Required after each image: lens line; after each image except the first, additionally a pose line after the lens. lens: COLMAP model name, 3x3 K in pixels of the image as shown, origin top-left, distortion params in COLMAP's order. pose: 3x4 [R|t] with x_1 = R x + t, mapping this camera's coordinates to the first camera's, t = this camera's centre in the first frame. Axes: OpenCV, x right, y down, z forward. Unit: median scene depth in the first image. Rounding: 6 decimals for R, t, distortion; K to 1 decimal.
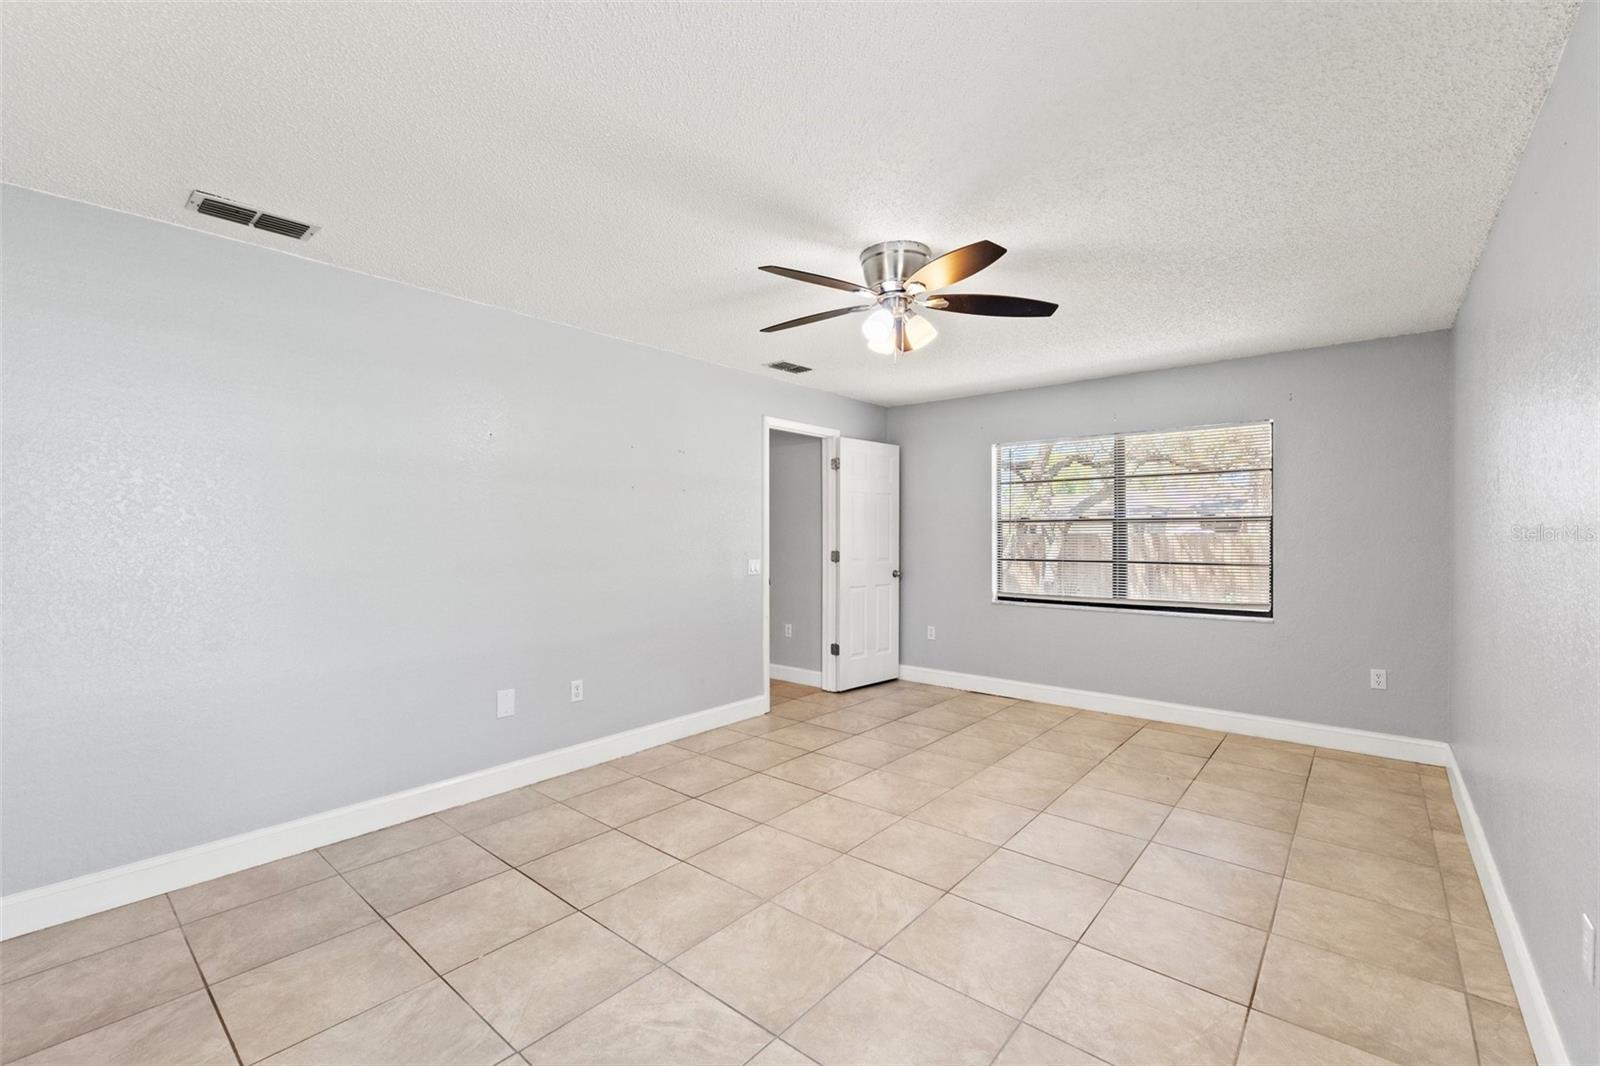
lens RADIAL K [[681.9, 0, 795.3], [0, 681.9, 530.3], [0, 0, 1]] dist [-0.008159, 0.000514]
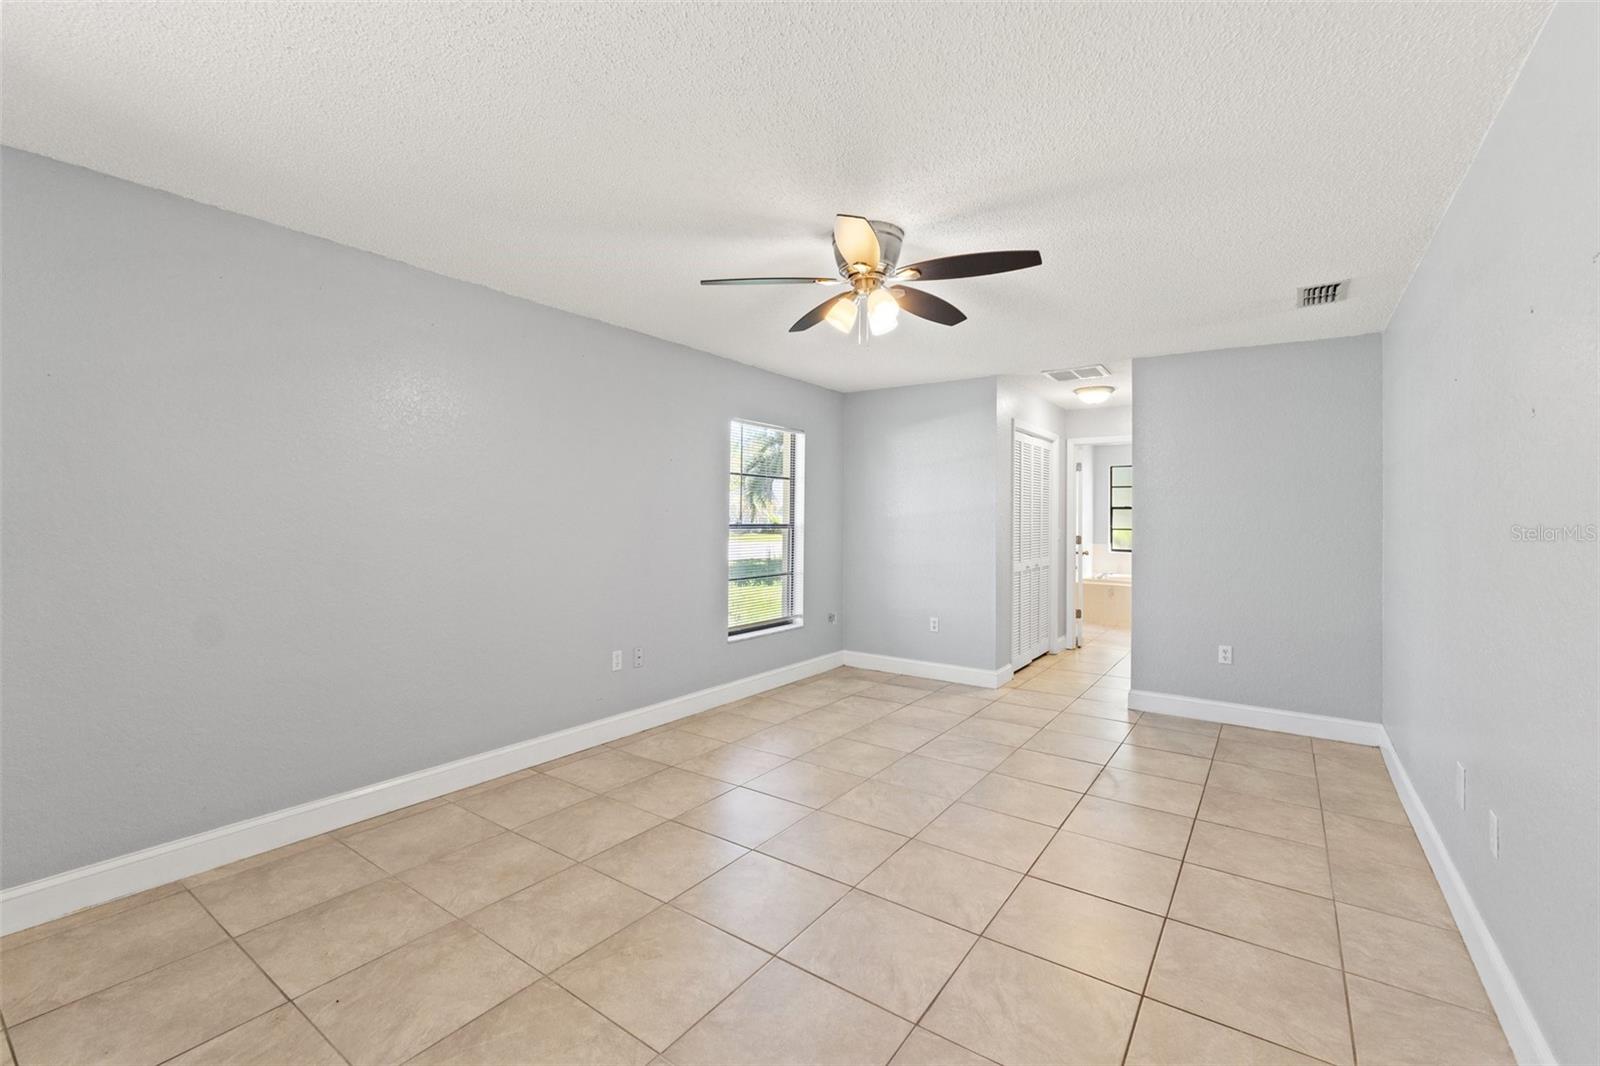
lens RADIAL K [[681.9, 0, 796.7], [0, 681.9, 528.4], [0, 0, 1]] dist [-0.008159, 0.000514]
pose [[-0.996361, -0.007631, -0.084889, 0.326752], [-0.008645, 0.999896, 0.011580, 0.007000], [0.084792, 0.012271, -0.996323, 1.958080]]
